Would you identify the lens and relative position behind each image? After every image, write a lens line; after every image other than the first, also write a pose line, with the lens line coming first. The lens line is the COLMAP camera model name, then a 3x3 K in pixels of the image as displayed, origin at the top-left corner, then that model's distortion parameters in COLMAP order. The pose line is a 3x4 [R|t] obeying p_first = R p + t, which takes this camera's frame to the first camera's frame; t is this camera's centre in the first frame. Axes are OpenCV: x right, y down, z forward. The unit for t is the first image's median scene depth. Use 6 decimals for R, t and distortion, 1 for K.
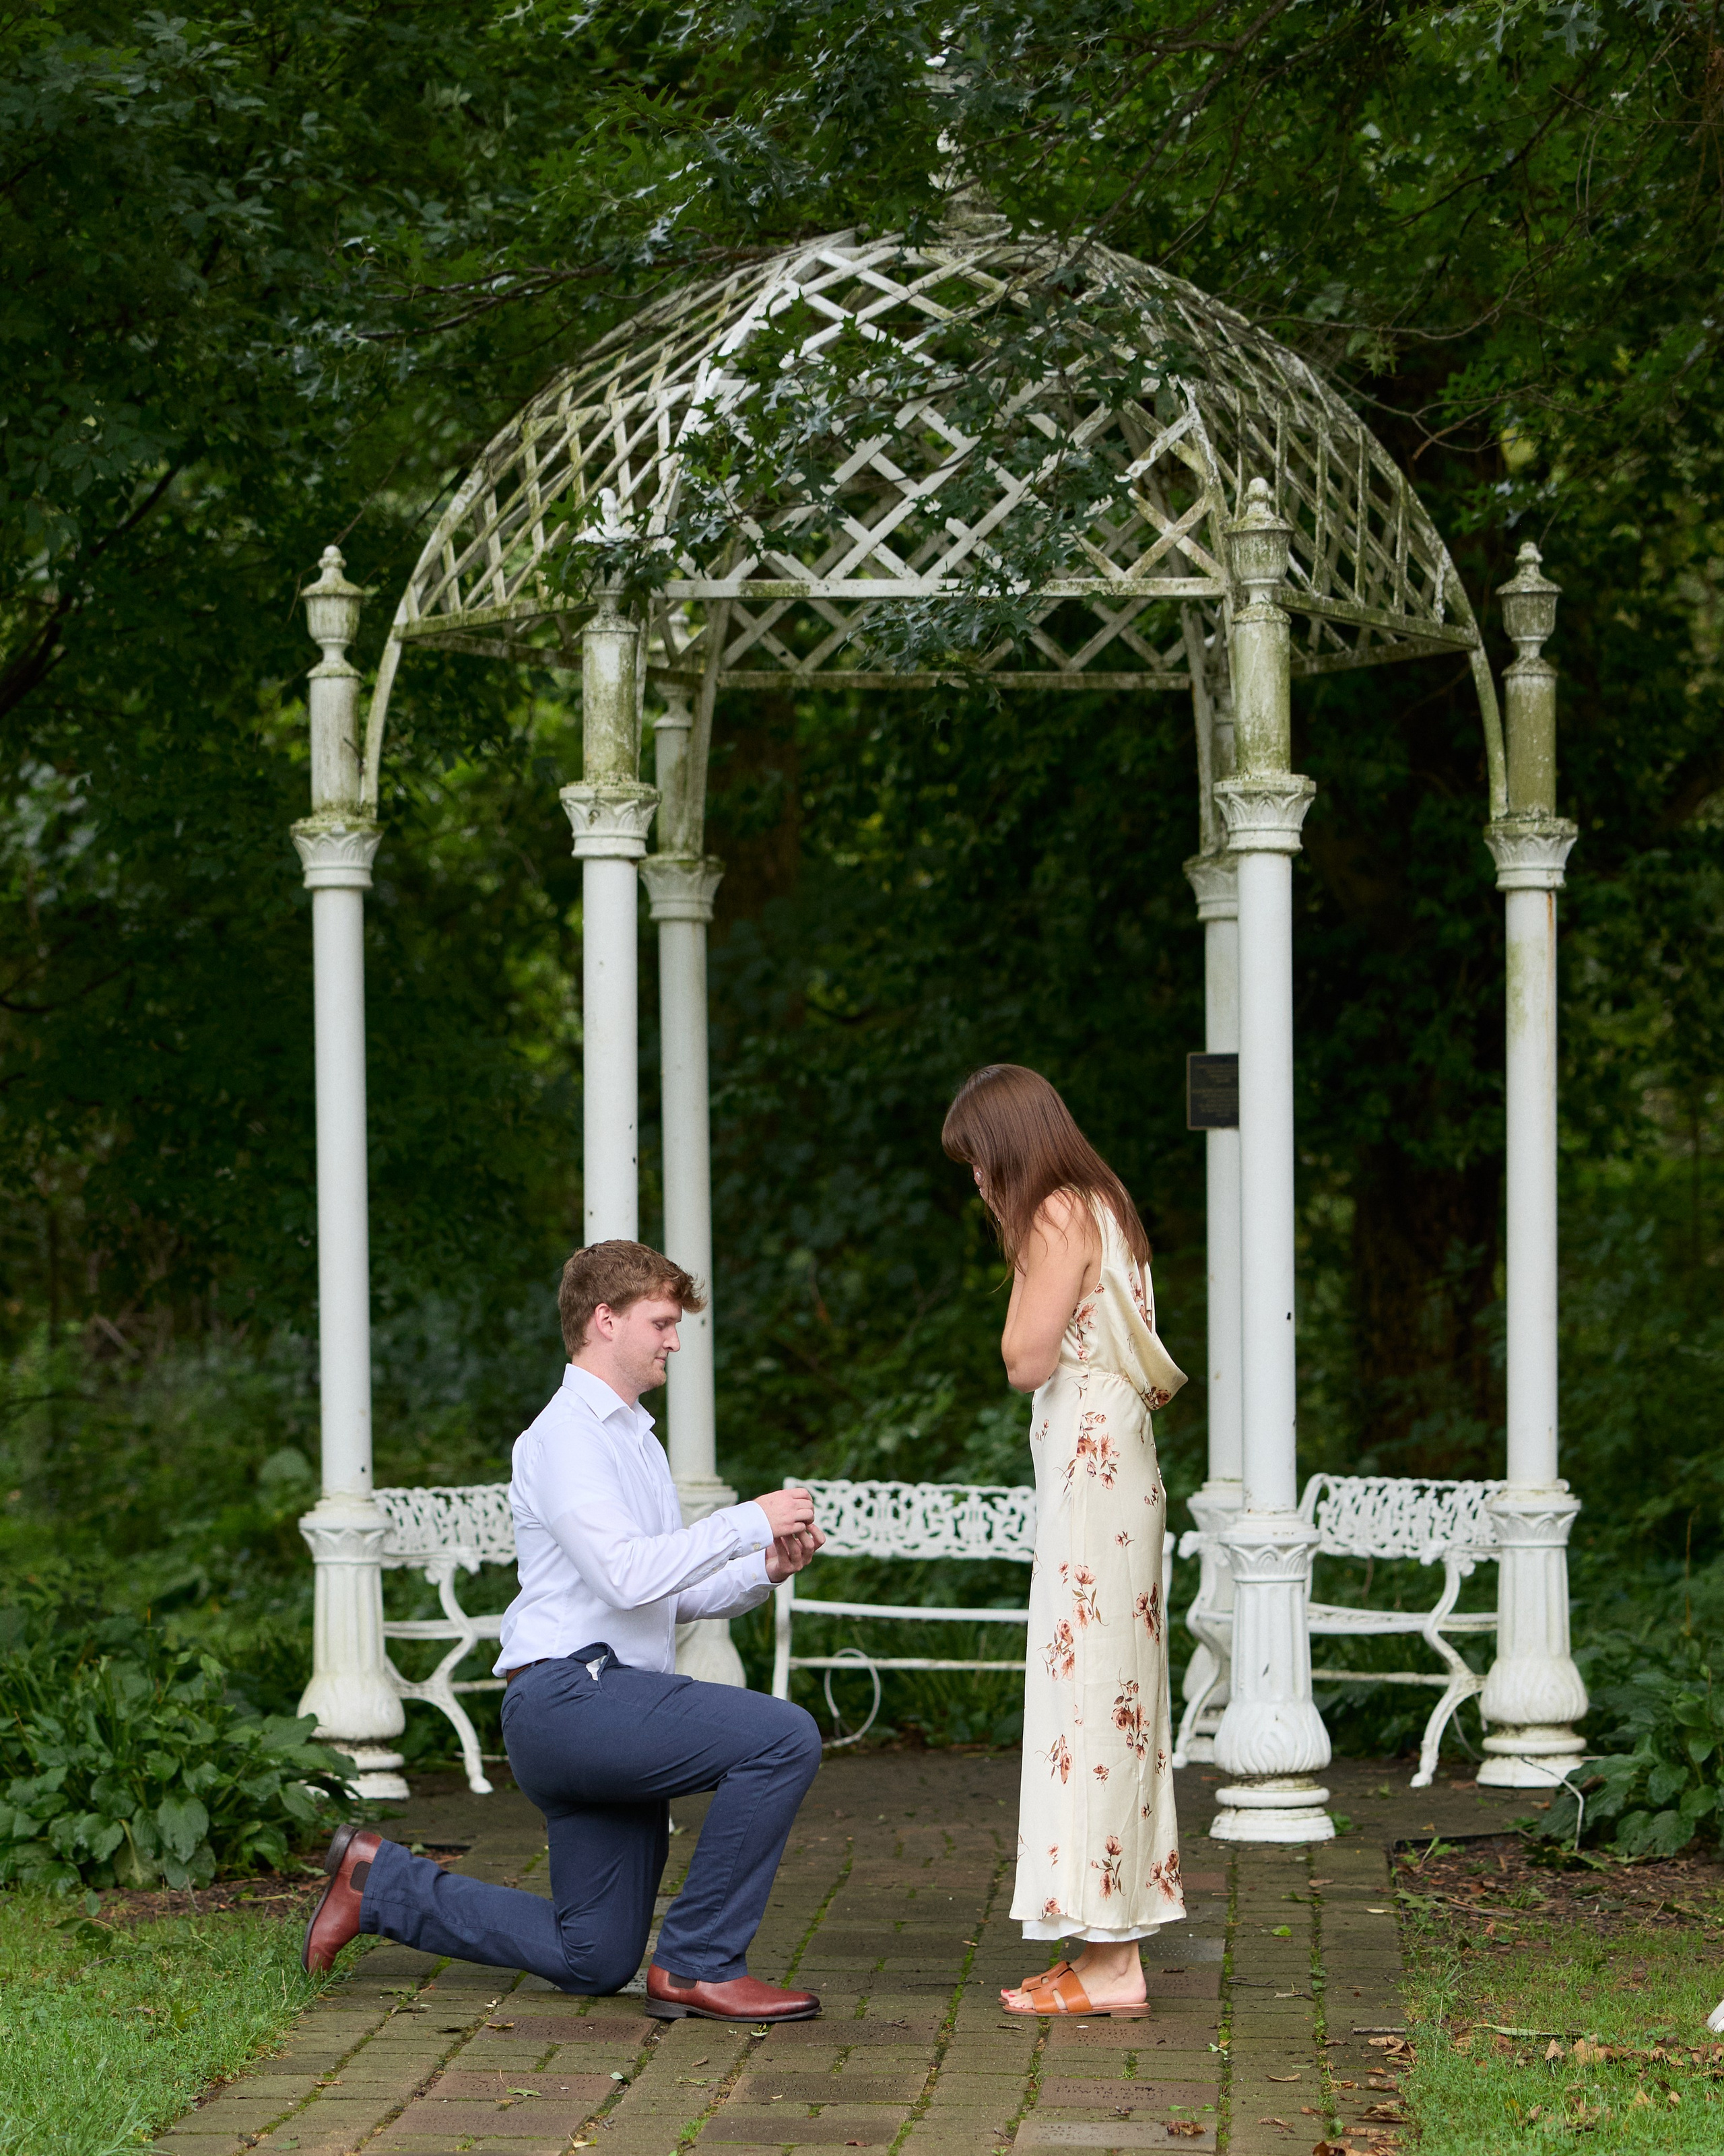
lens RADIAL K [[4389.1, 0, 862.0], [0, 4389.1, 1078.0], [0, 0, 1]] dist [-0.018887, 0.081737]
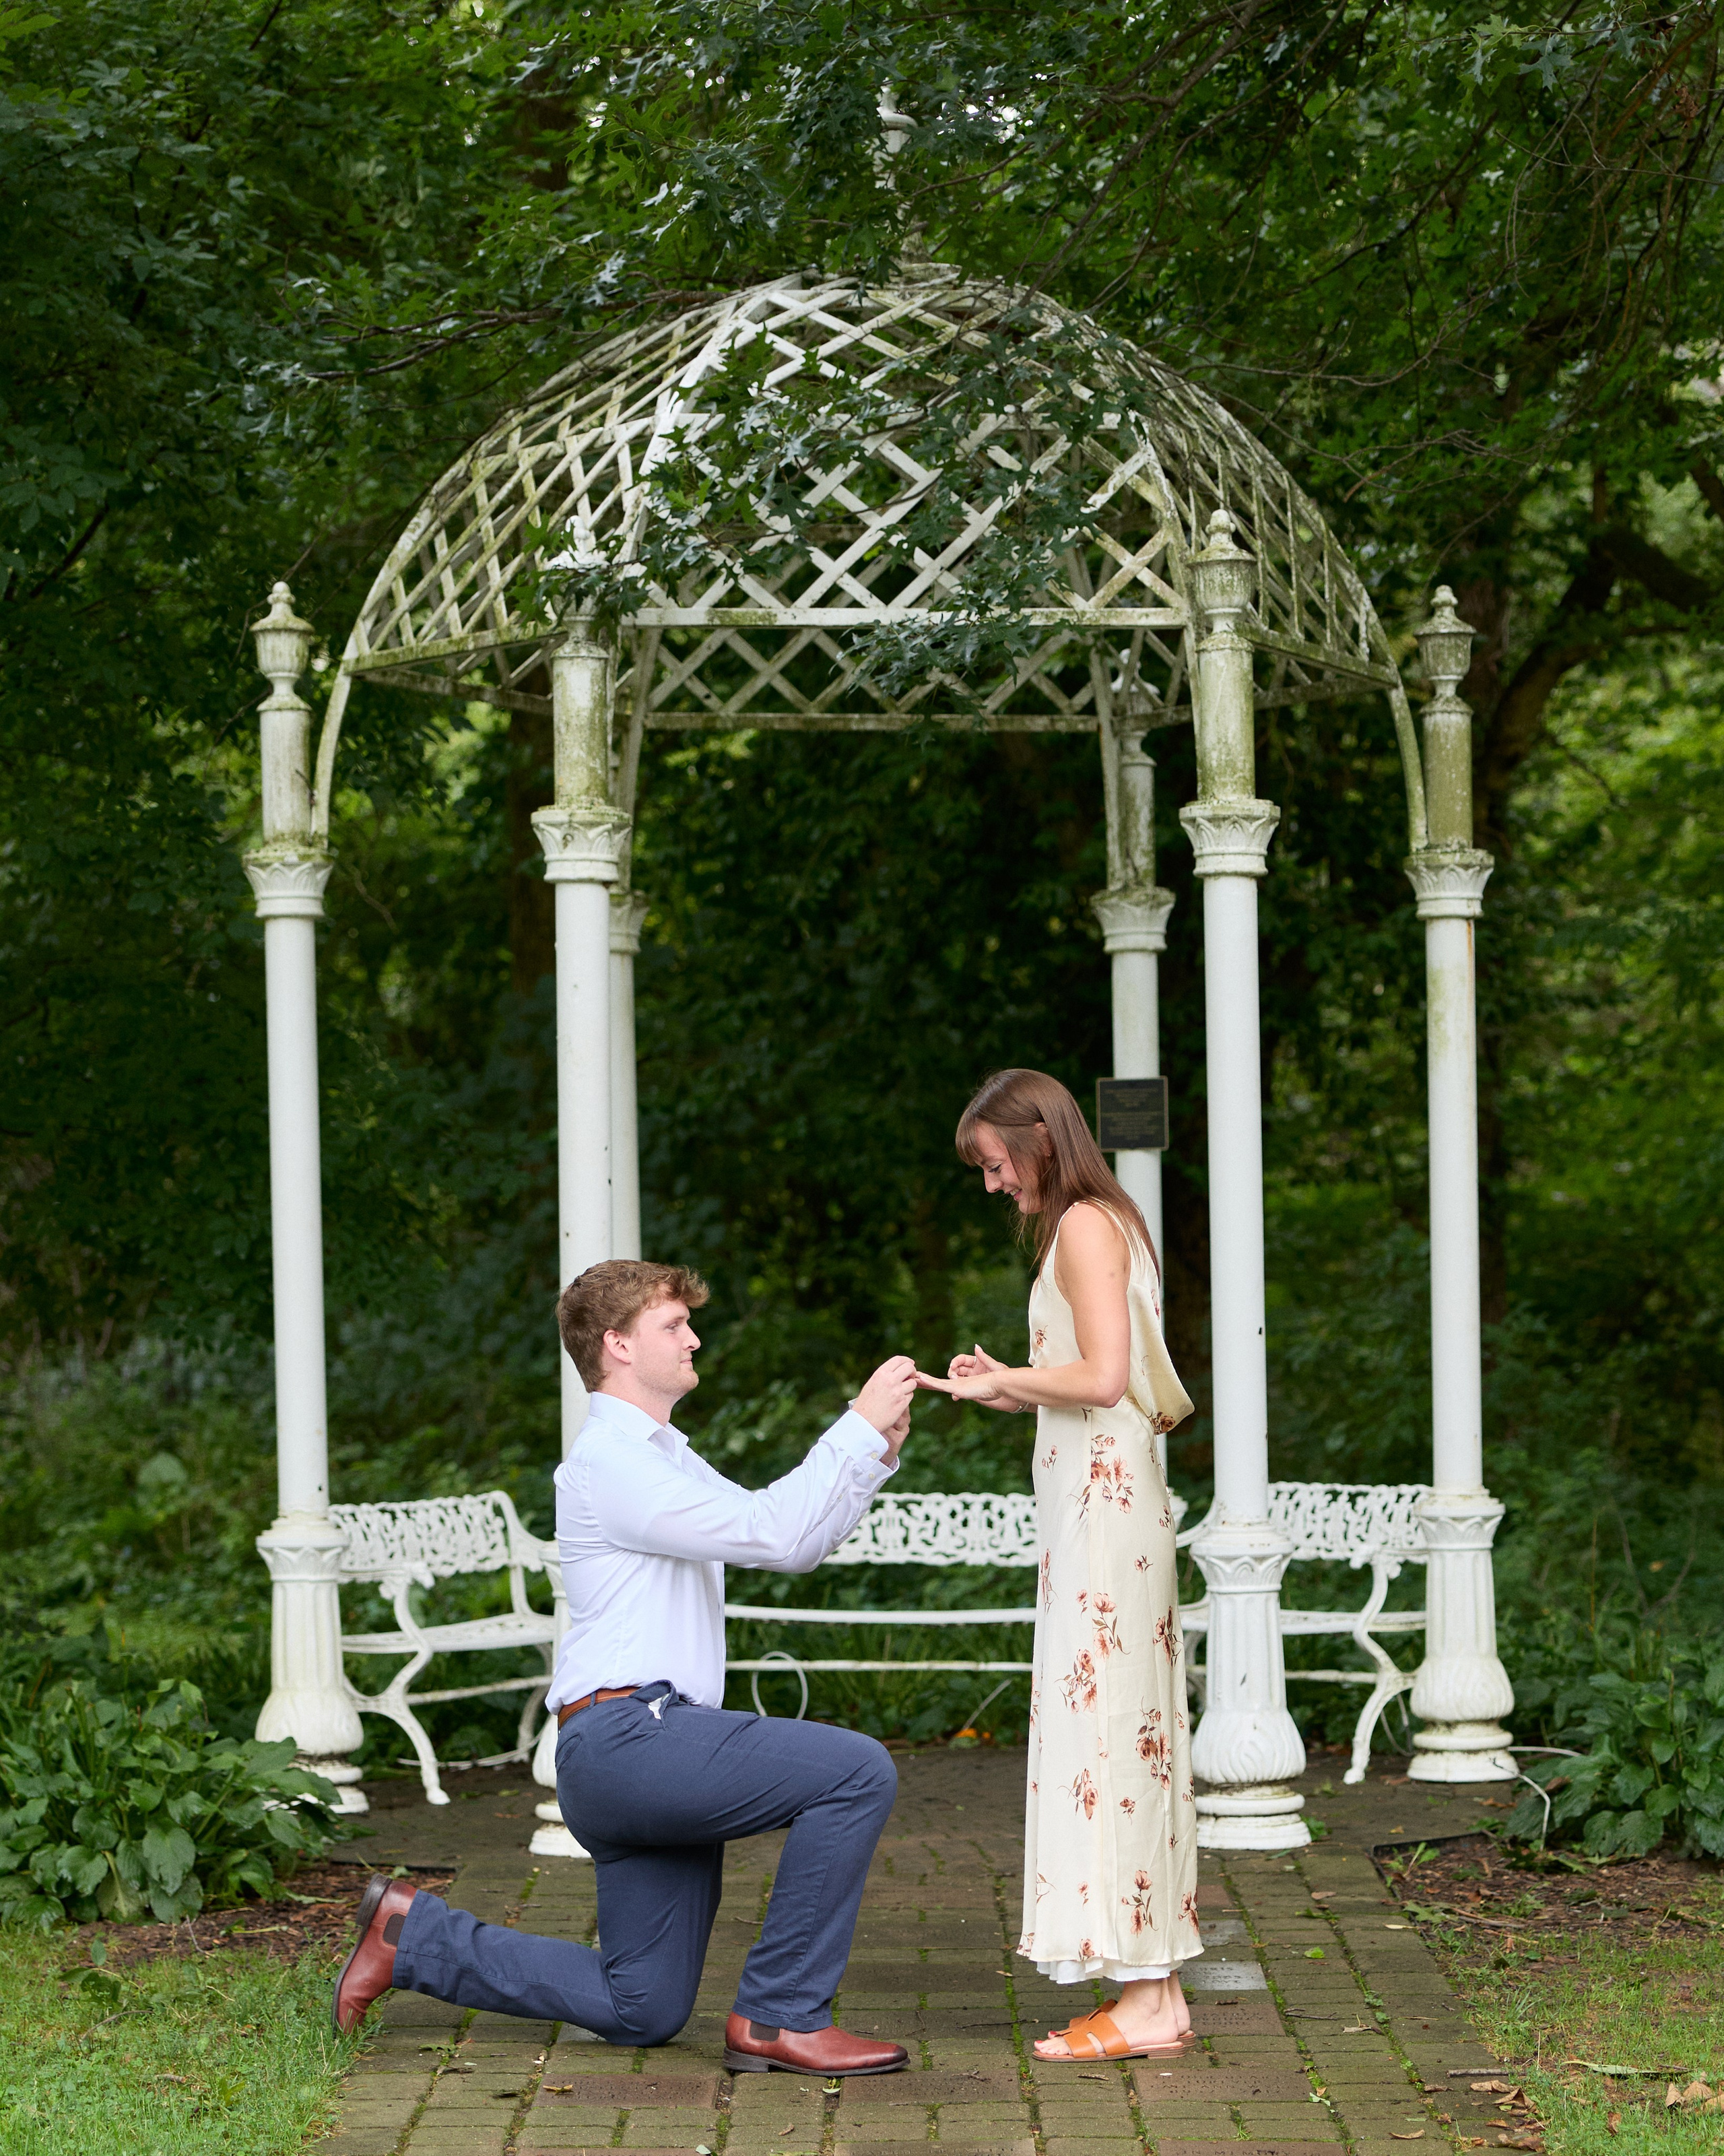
lens RADIAL K [[3647.8, 0, 865.5], [0, 3647.8, 1128.3], [0, 0, 1]] dist [-0.019126, 0.071035]
pose [[0.996569, -0.004104, 0.082670, -0.057907], [0.004004, 0.999991, 0.001373, 0.005190], [-0.082675, -0.001037, 0.996576, 0.149197]]
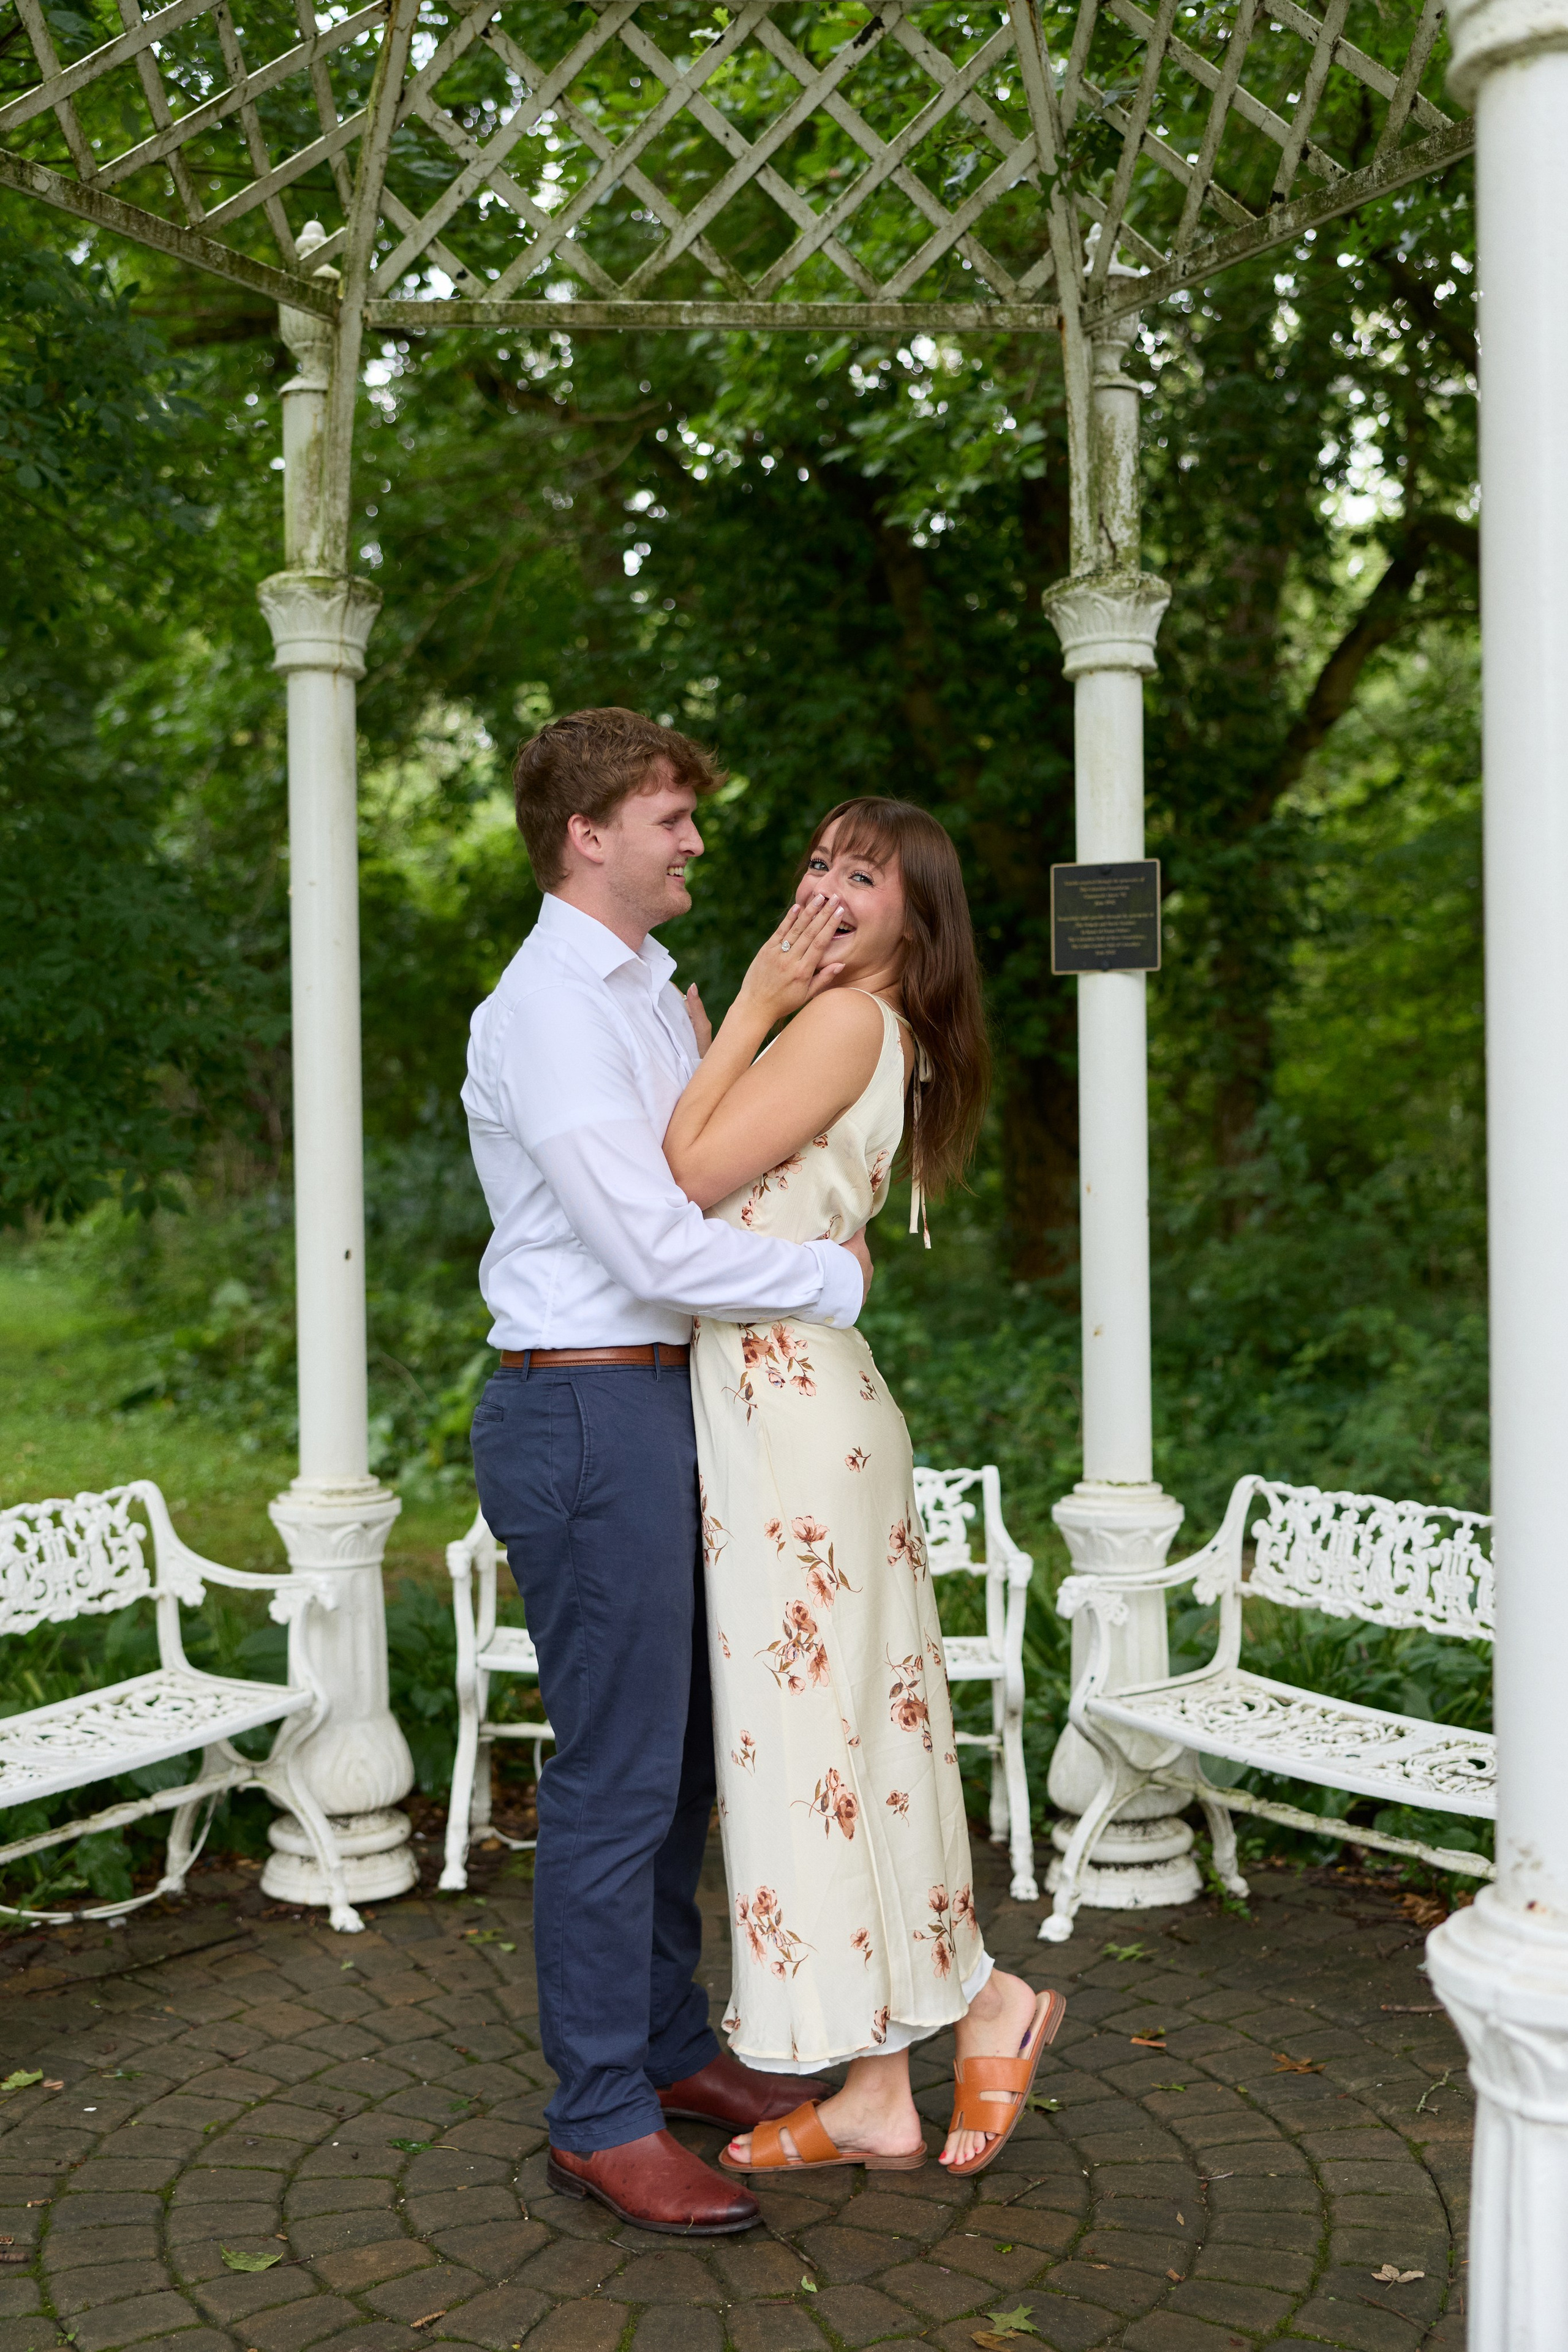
lens RADIAL K [[2539.5, 0, 784.0], [0, 2539.5, 1176.0], [0, 0, 1]] dist [0.011965, 0.007773]
pose [[0.997716, -0.002170, 0.067509, 0.005535], [-0.001902, 0.998186, 0.060182, 0.021138], [-0.067517, -0.060173, 0.995902, 0.656835]]
